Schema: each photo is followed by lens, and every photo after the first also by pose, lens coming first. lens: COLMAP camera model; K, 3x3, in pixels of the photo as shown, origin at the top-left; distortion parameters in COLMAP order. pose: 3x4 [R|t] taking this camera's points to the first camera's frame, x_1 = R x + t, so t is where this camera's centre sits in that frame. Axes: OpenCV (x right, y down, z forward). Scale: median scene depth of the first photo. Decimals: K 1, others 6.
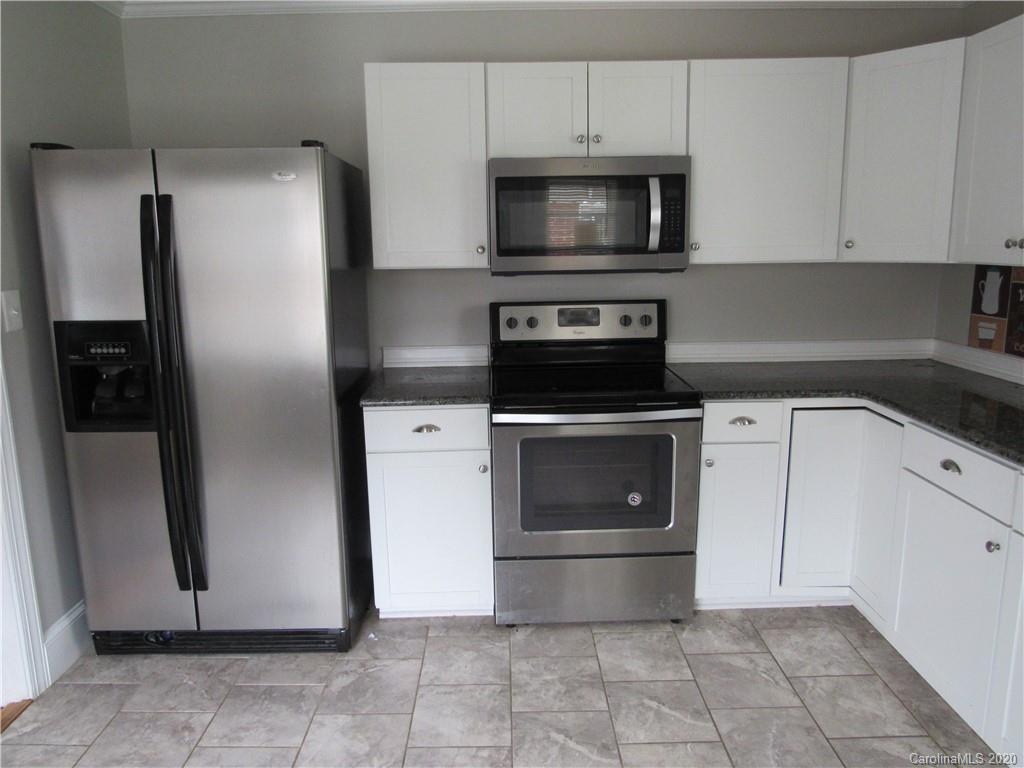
lens RADIAL K [[736.4, 0, 509.2], [0, 736.4, 387.0], [0, 0, 1]] dist [-0.012432, -0.000223]
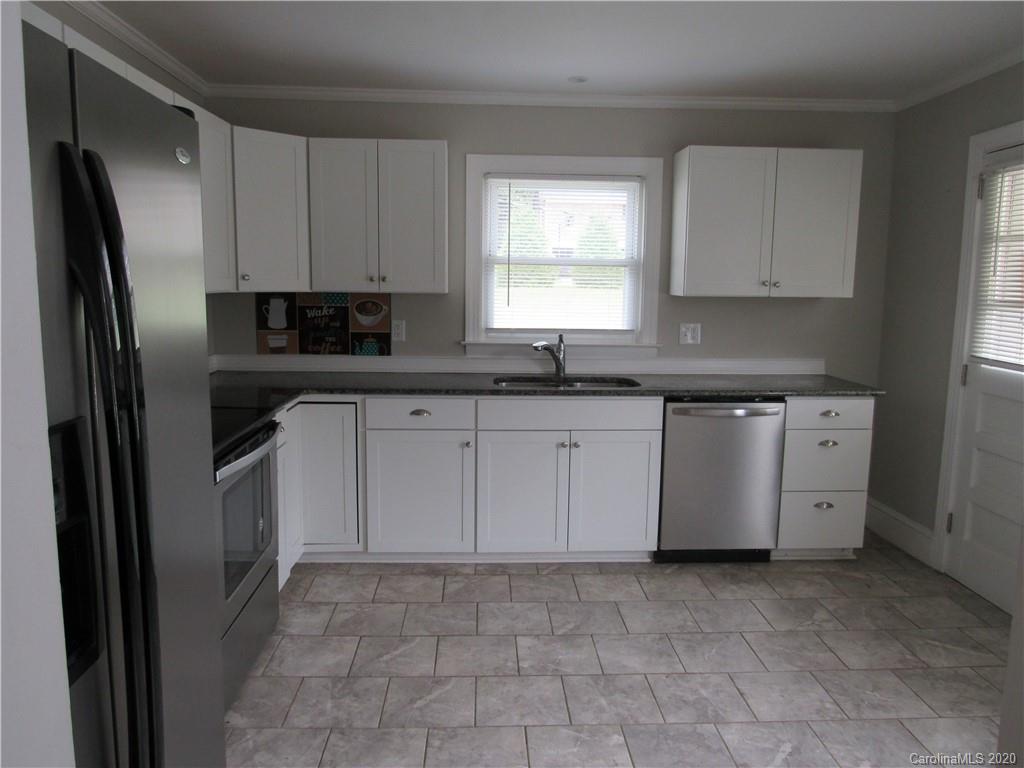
lens RADIAL K [[736.4, 0, 510.1], [0, 736.4, 381.0], [0, 0, 1]] dist [-0.012432, -0.000223]
pose [[-0.034900, -0.115943, 0.992643, -0.863388], [0.180523, 0.976178, 0.120367, -0.102964], [-0.982951, 0.183395, -0.013138, 0.676505]]
